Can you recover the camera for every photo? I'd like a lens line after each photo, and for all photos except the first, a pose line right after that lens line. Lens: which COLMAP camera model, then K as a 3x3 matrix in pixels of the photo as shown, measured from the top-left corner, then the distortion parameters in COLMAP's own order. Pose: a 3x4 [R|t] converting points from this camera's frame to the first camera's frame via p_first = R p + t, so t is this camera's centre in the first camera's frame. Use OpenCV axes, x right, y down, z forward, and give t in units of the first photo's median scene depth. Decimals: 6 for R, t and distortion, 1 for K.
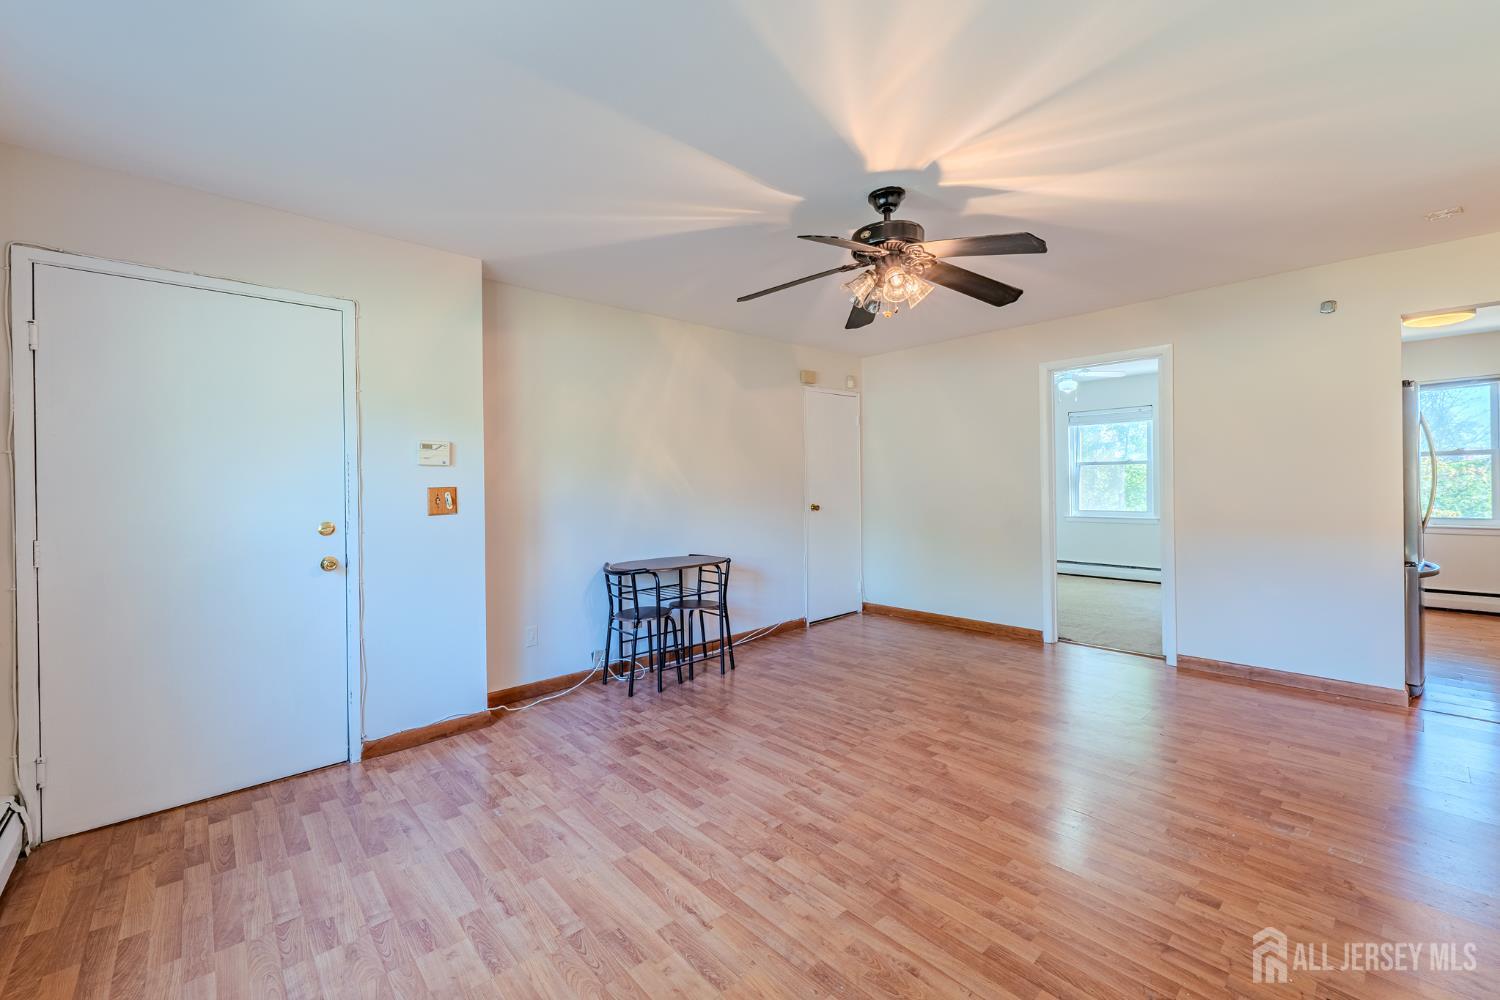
lens RADIAL K [[611.6, 0, 744.3], [0, 611.6, 487.9], [0, 0, 1]] dist [-0.003088, -0.002101]
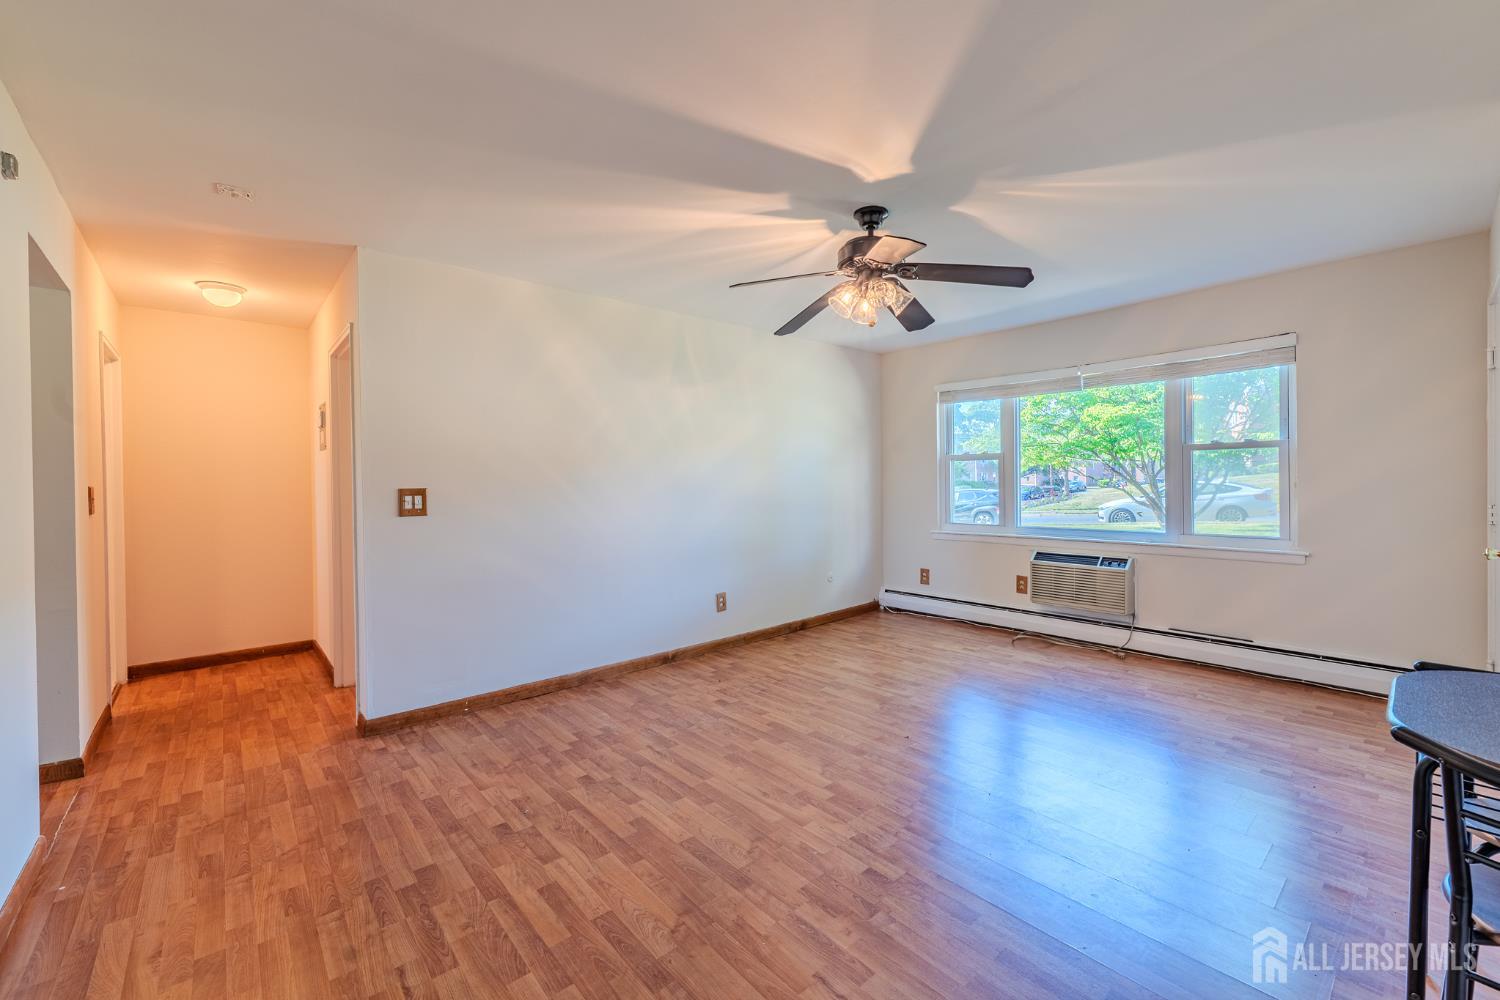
lens RADIAL K [[611.6, 0, 752.5], [0, 611.6, 491.2], [0, 0, 1]] dist [-0.003088, -0.002101]
pose [[-0.999508, 0.028451, 0.013219, 0.419111], [0.028725, 0.999366, 0.021046, -0.016070], [-0.012612, 0.021415, -0.999691, 1.984669]]
